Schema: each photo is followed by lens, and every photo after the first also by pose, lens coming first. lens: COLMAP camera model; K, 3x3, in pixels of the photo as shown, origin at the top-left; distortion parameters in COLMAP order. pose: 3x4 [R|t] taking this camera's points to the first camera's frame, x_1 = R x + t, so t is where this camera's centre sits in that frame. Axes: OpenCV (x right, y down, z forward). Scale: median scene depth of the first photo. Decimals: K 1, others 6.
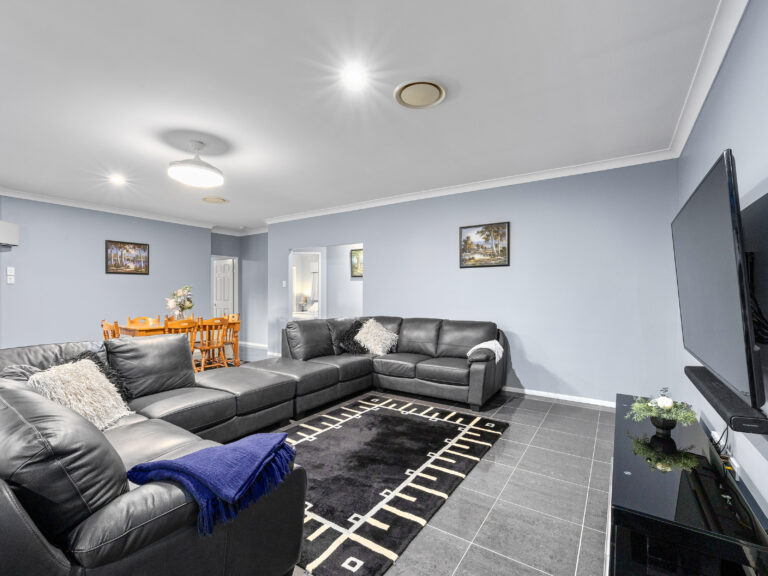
lens RADIAL K [[347.1, 0, 383.0], [0, 347.1, 291.5], [0, 0, 1]] dist [-0.003800, 0.000448]
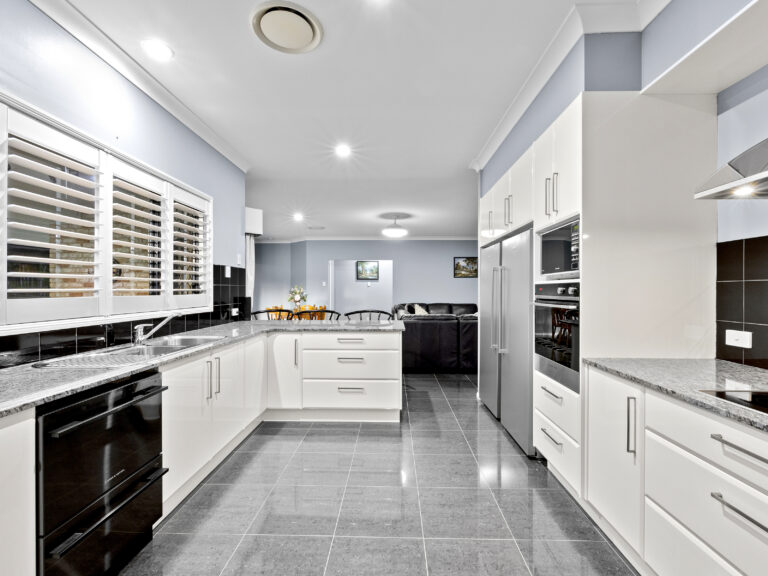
lens RADIAL K [[347.1, 0, 384.4], [0, 347.1, 292.5], [0, 0, 1]] dist [-0.003800, 0.000448]
pose [[0.844944, -0.004408, 0.534837, -1.212932], [-0.002253, 0.999928, 0.011800, -0.004946], [-0.534850, -0.011176, 0.844873, -0.482859]]
